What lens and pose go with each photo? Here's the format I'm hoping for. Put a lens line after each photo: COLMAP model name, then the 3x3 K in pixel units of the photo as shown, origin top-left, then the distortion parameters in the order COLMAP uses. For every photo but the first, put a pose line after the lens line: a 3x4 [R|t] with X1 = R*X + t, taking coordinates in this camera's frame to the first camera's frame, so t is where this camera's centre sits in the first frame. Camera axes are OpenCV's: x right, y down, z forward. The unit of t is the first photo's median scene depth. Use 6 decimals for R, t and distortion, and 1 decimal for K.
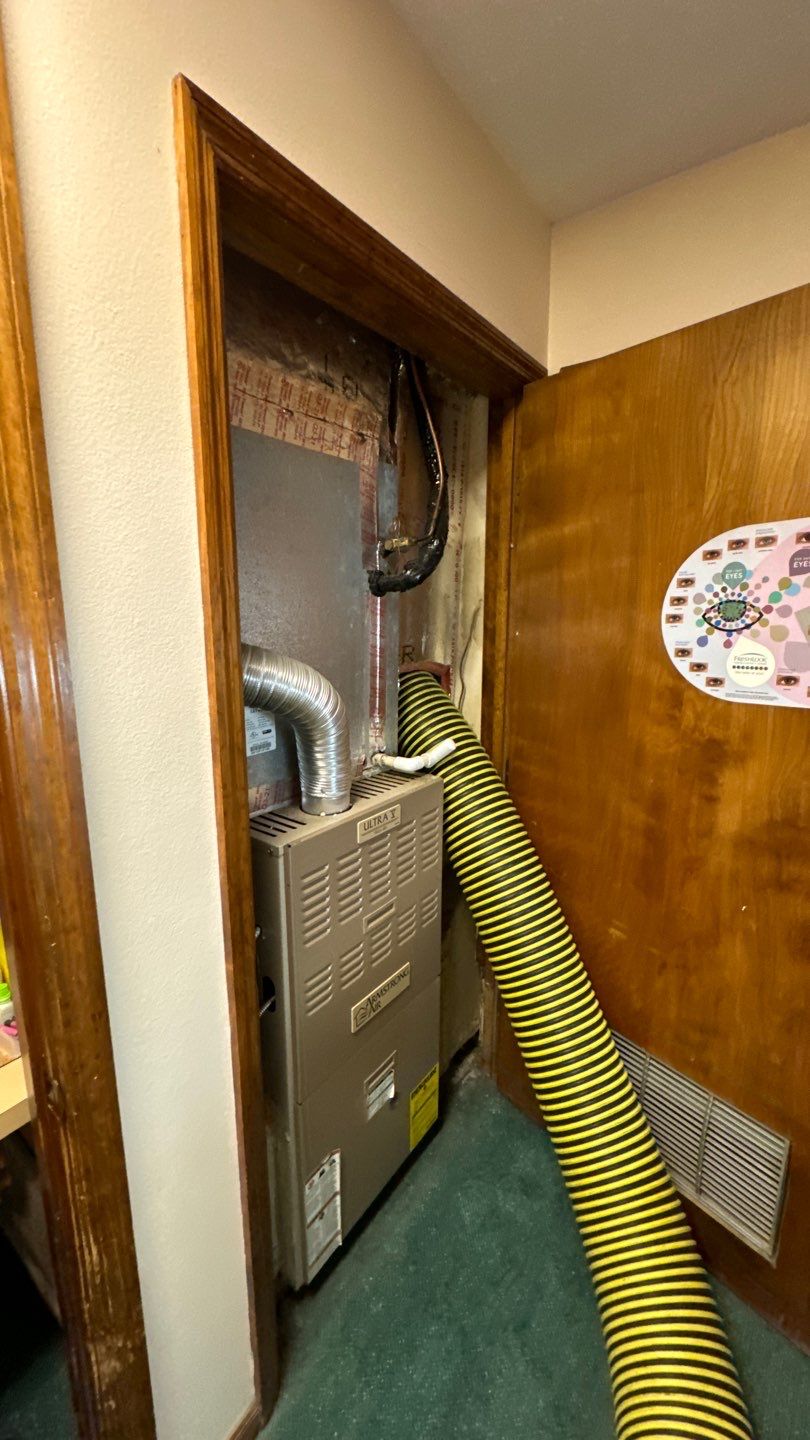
lens RADIAL K [[573.9, 0, 410.2], [0, 573.9, 714.8], [0, 0, 1]] dist [-0.001223, -0.000706]
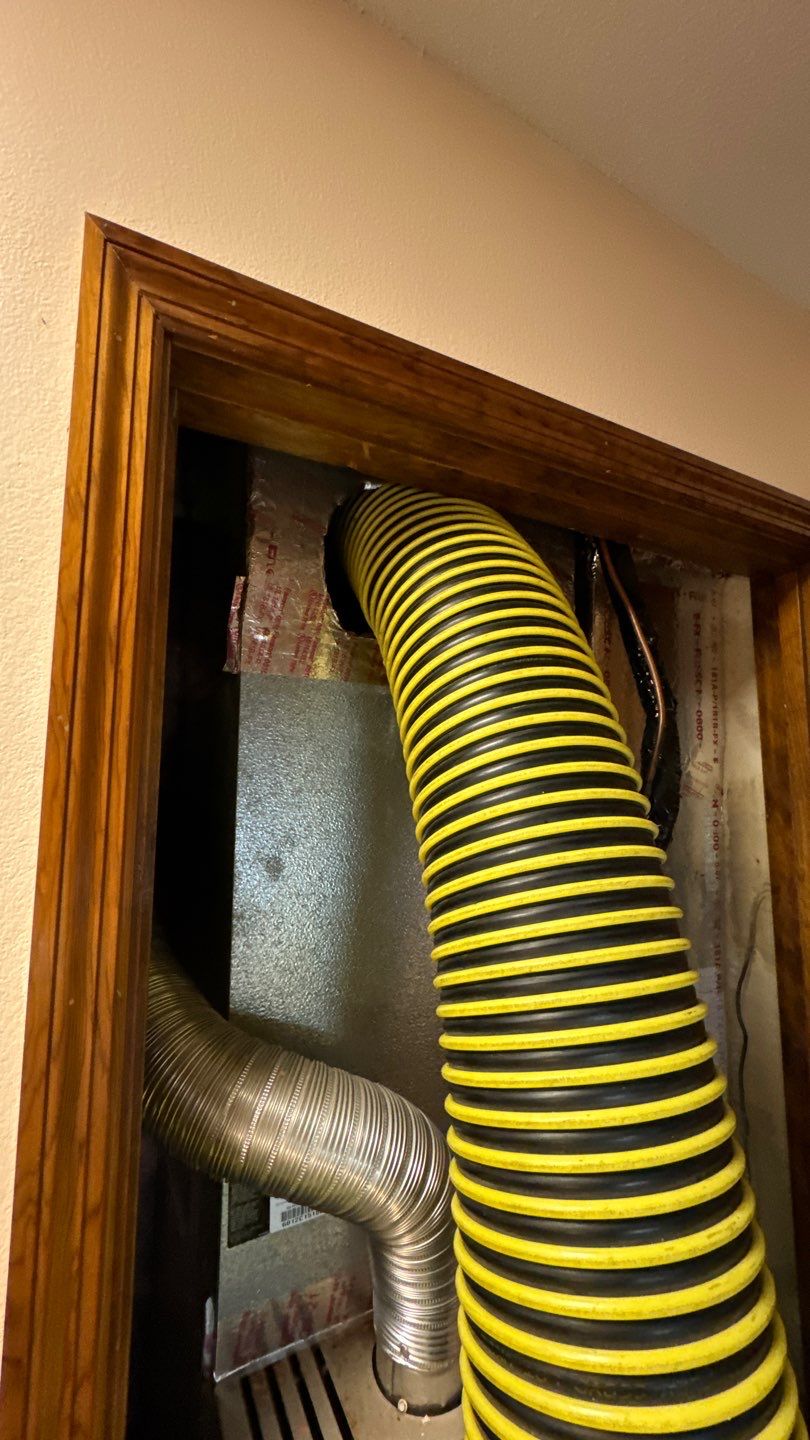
lens RADIAL K [[573.9, 0, 410.2], [0, 573.9, 714.8], [0, 0, 1]] dist [-0.001223, -0.000706]
pose [[0.896585, -0.047643, -0.440302, 0.079576], [-0.086953, 0.955909, -0.280495, -0.212093], [0.434253, 0.289773, 0.852911, 0.367857]]
